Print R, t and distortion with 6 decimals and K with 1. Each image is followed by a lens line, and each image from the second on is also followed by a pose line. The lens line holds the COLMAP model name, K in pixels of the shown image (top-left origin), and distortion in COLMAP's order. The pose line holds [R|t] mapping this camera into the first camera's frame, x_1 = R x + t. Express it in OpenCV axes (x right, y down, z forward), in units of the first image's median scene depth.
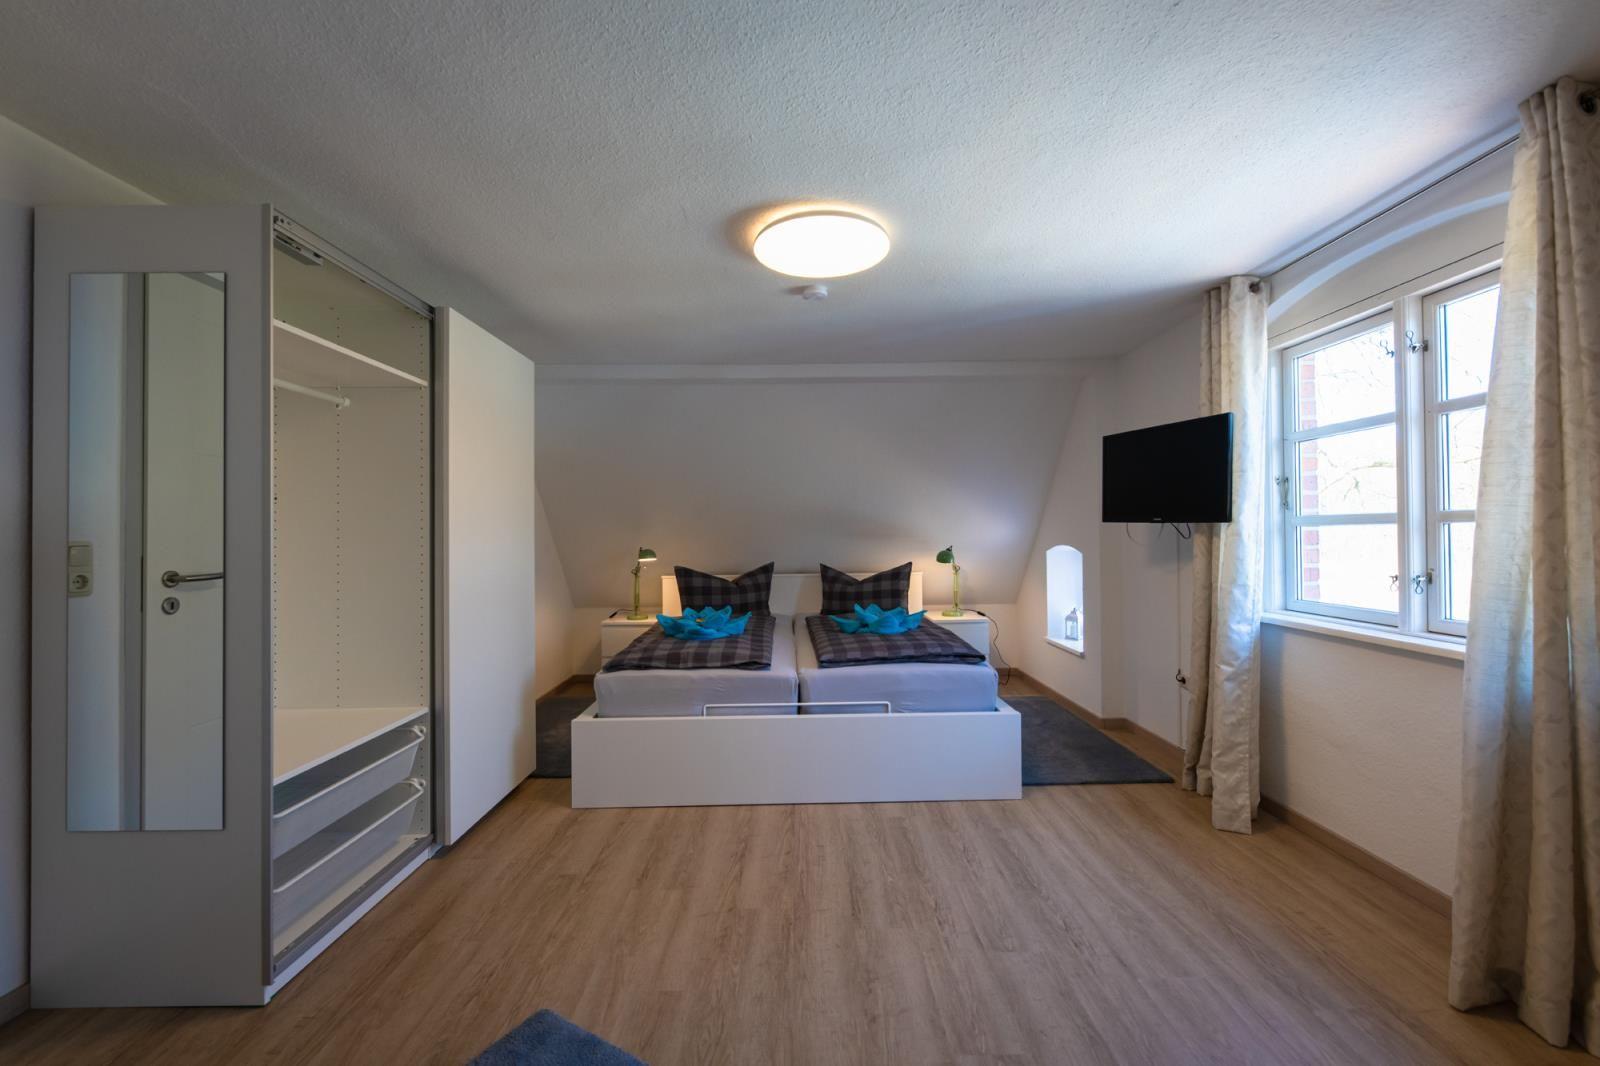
lens RADIAL K [[652.4, 0, 800.0], [0, 652.4, 533.0], [0, 0, 1]] dist [0.001661, -0.003155]
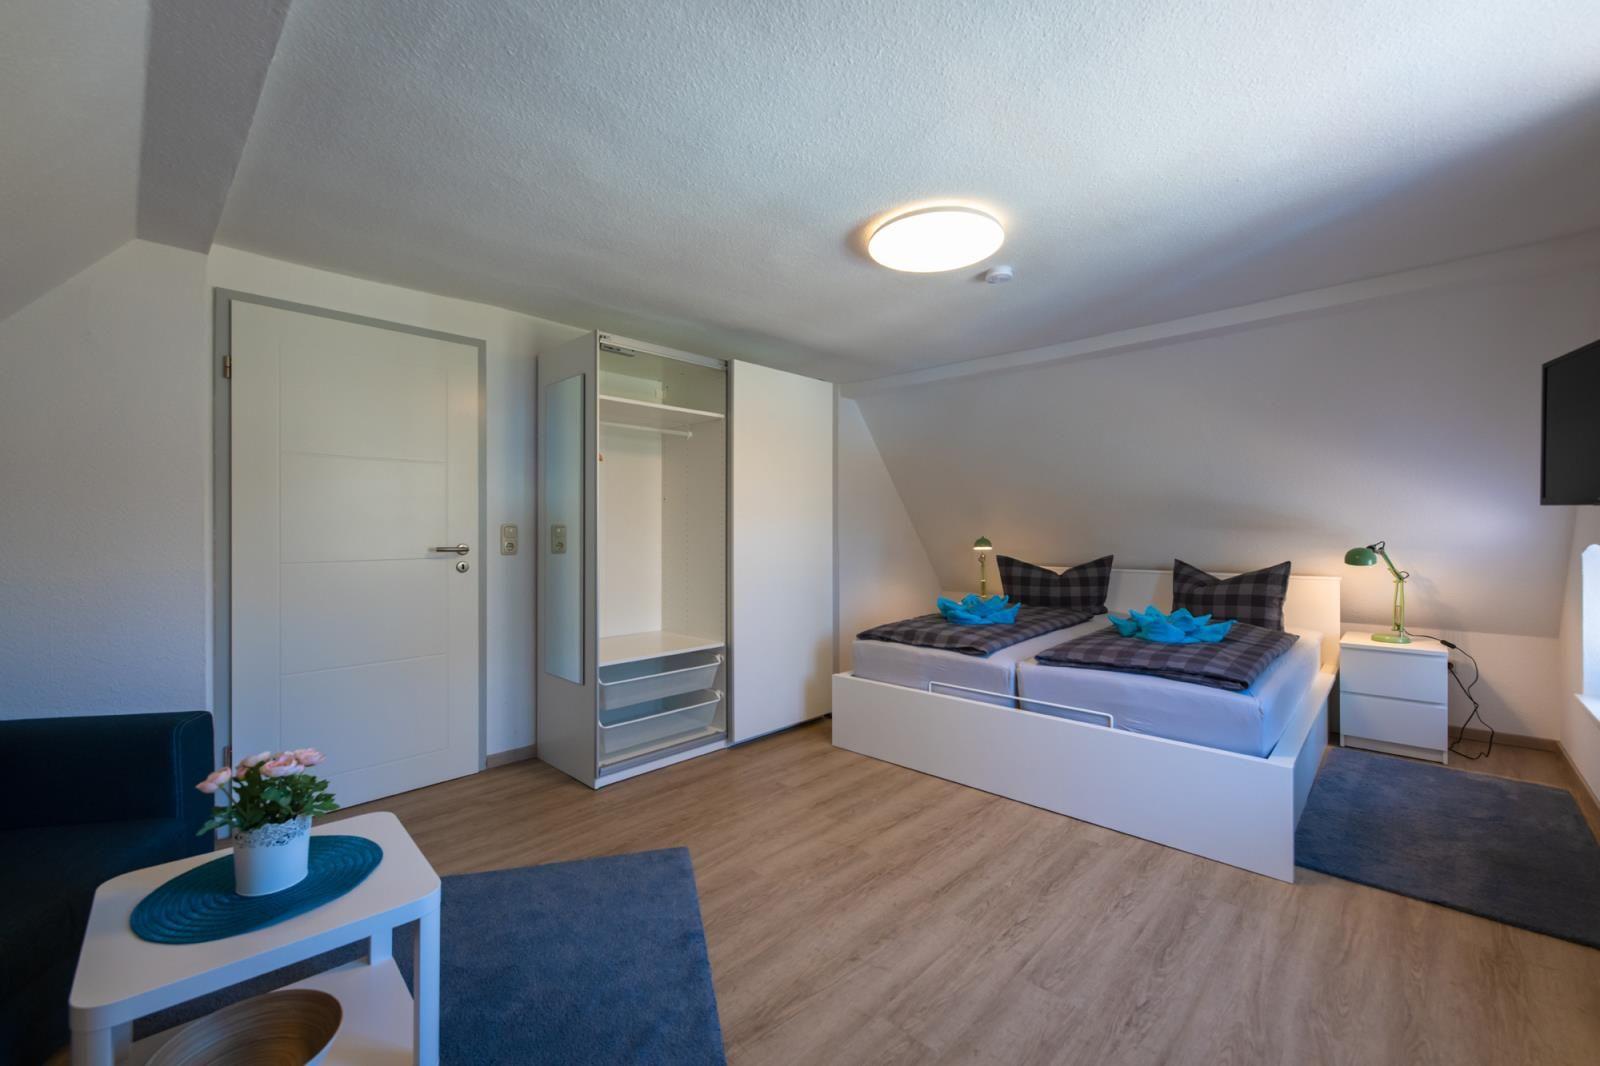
lens RADIAL K [[652.4, 0, 800.0], [0, 652.4, 533.0], [0, 0, 1]] dist [0.001661, -0.003155]
pose [[0.705748, 0.013678, -0.708331, 0.507754], [-0.004633, 0.999881, 0.014692, 0.004580], [0.708448, -0.007088, 0.705727, 0.098666]]
